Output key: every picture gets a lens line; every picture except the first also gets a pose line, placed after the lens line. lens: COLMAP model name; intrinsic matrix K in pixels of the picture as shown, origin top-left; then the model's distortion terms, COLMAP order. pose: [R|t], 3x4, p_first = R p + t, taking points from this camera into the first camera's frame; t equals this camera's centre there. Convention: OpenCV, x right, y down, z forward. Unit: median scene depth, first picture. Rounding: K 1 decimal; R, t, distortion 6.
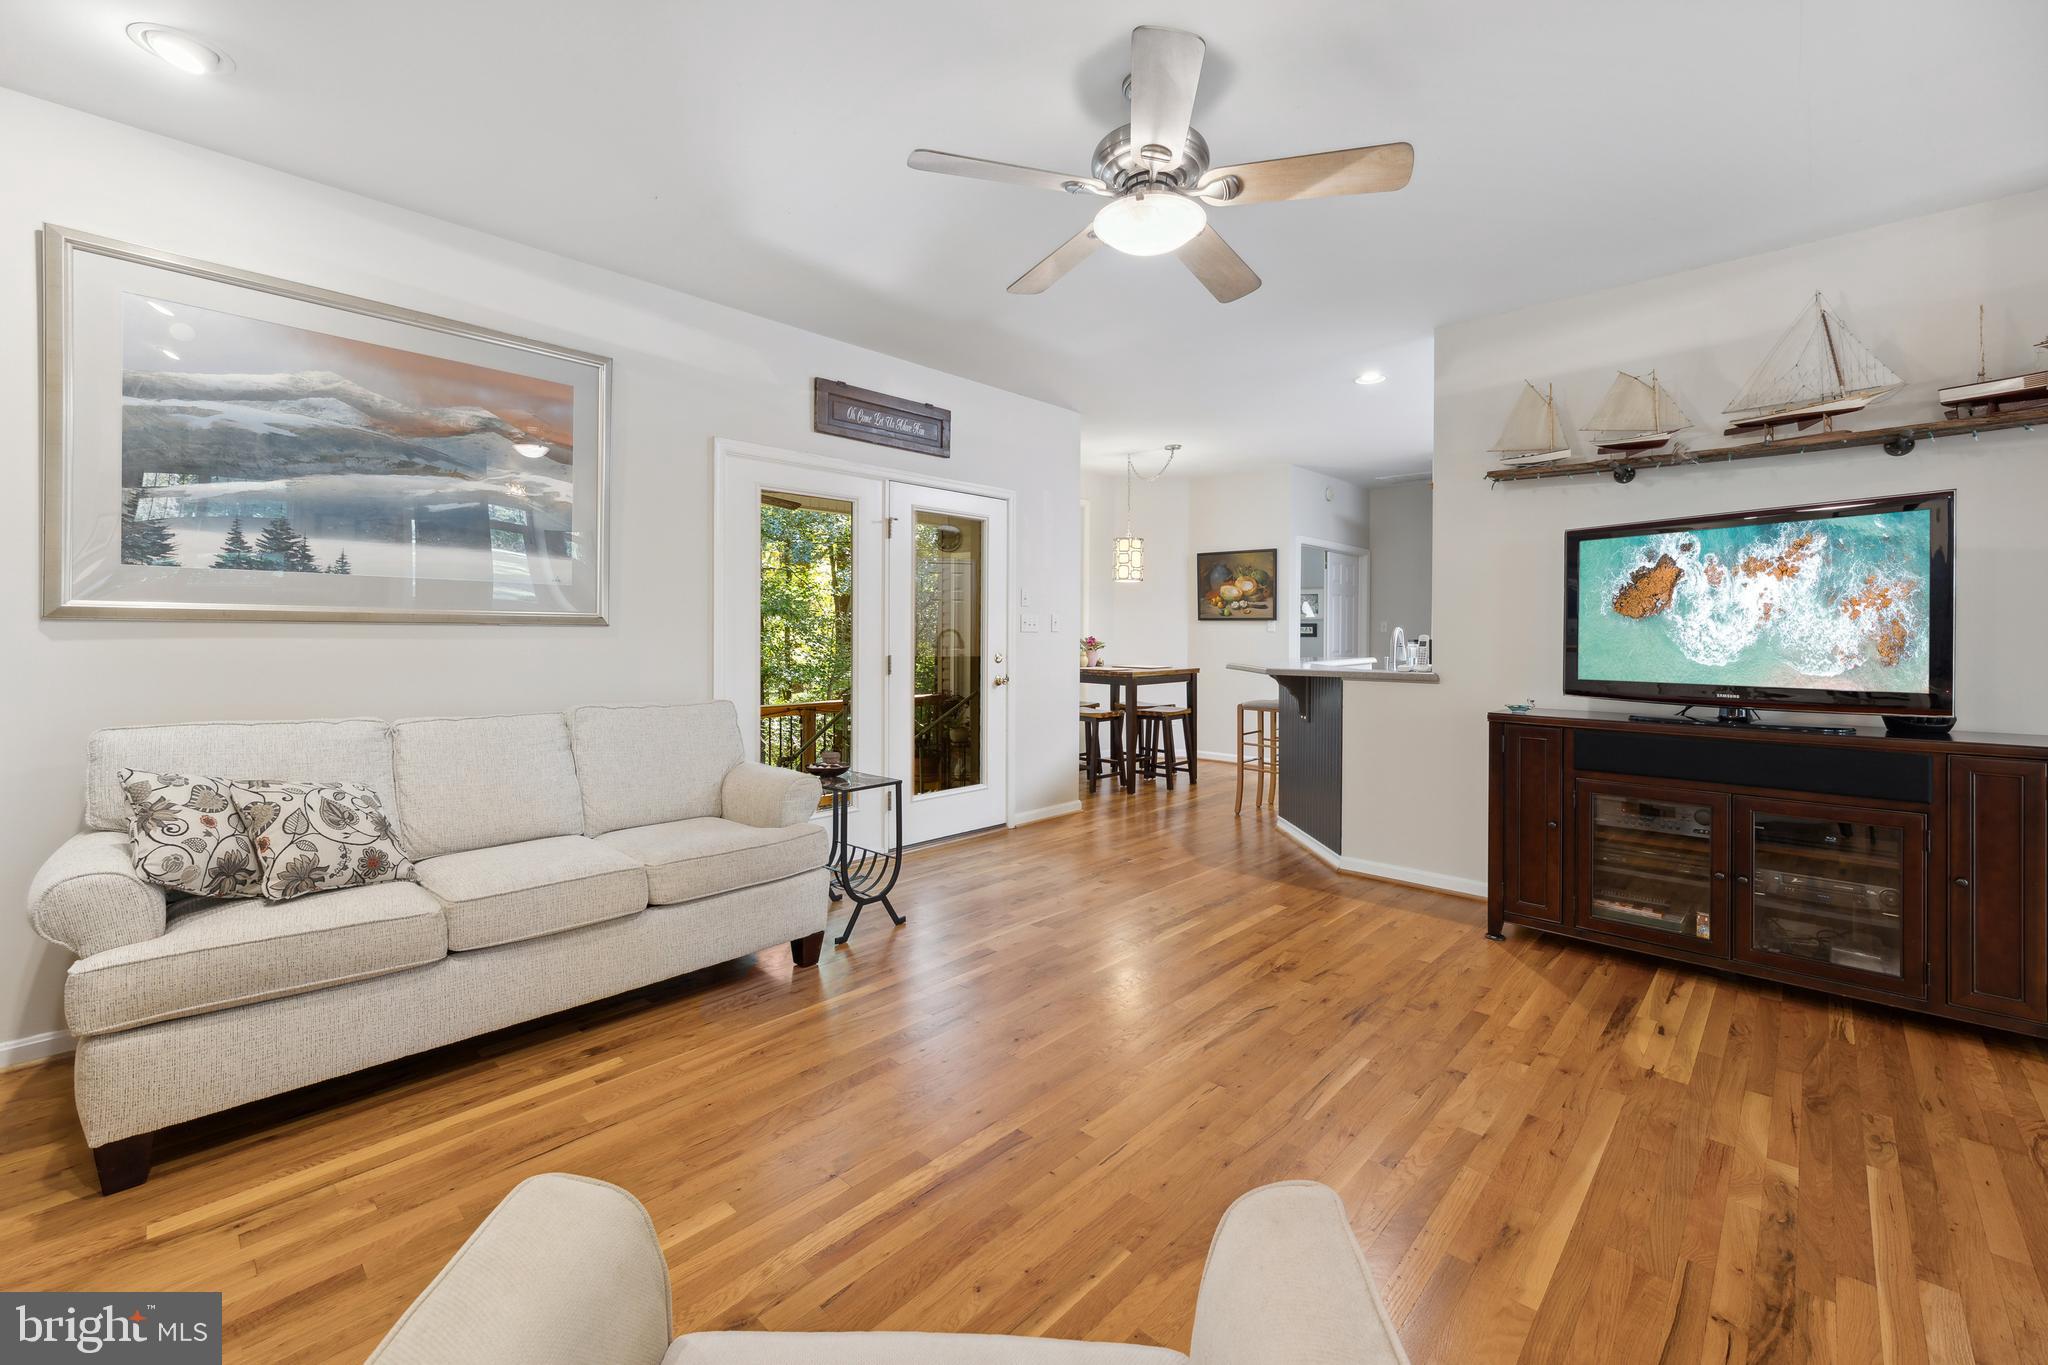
lens RADIAL K [[836.3, 0, 1012.8], [0, 836.3, 638.4], [0, 0, 1]] dist [0.000618, 0.000162]
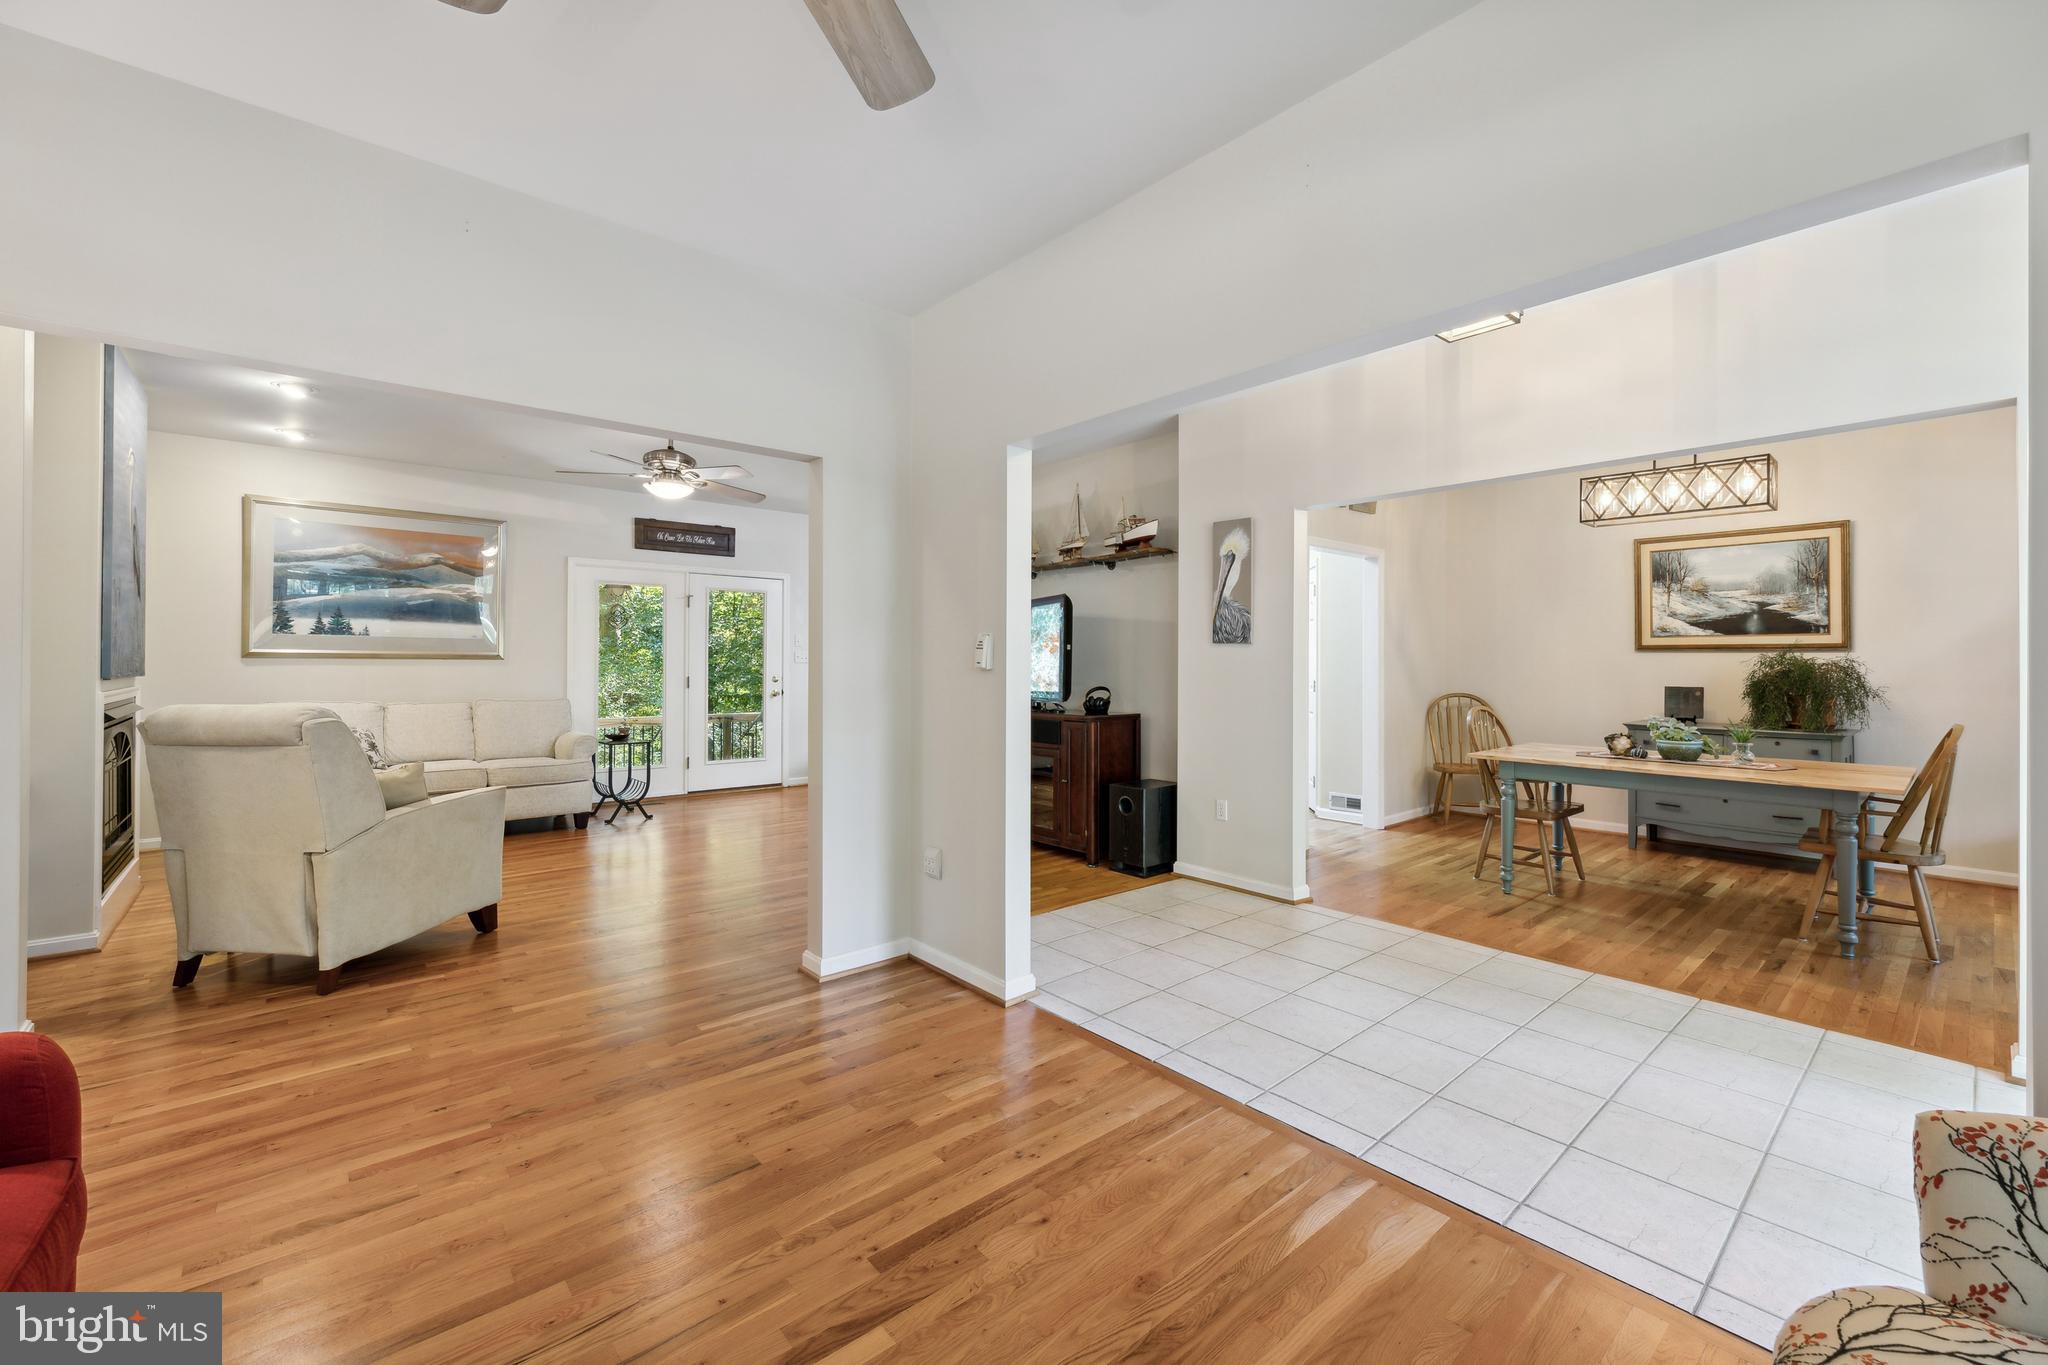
lens RADIAL K [[835.2, 0, 1014.1], [0, 835.2, 658.8], [0, 0, 1]] dist [0.000647, 0.000130]
pose [[0.994561, -0.001207, -0.104148, 1.017980], [-0.000160, 0.999914, -0.013120, 0.010102], [0.104155, 0.013065, 0.994475, -0.908103]]
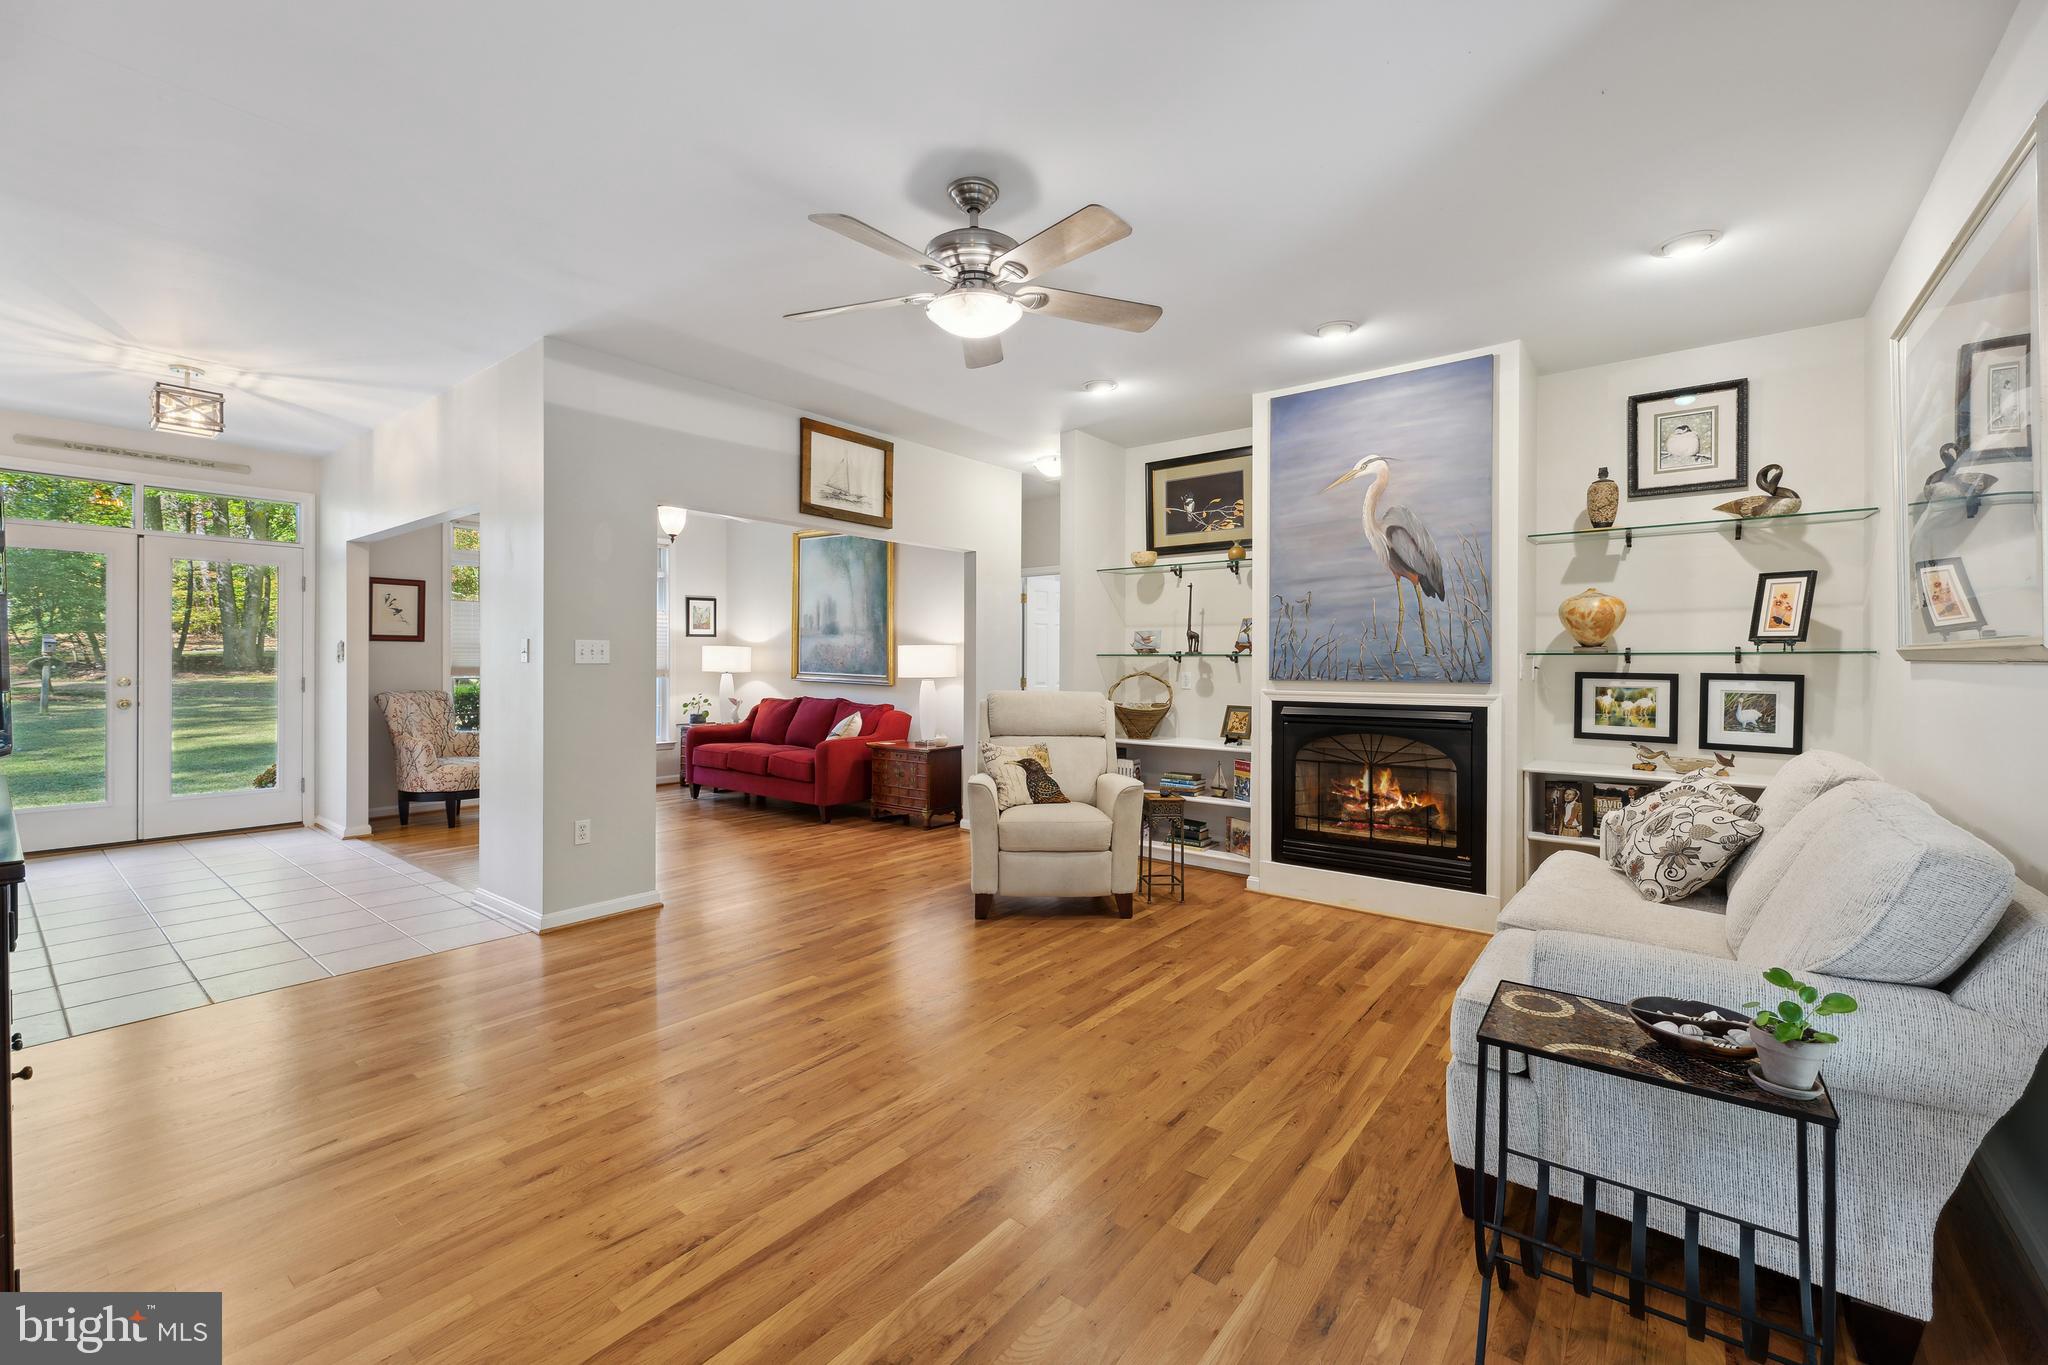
lens RADIAL K [[840.9, 0, 1029.3], [0, 840.9, 665.3], [0, 0, 1]] dist [0.001129, 0.000006]
pose [[-0.995063, -0.009881, -0.098750, 0.151173], [-0.011199, 0.999855, 0.012799, -0.015429], [0.098610, 0.013842, -0.995030, 1.627753]]
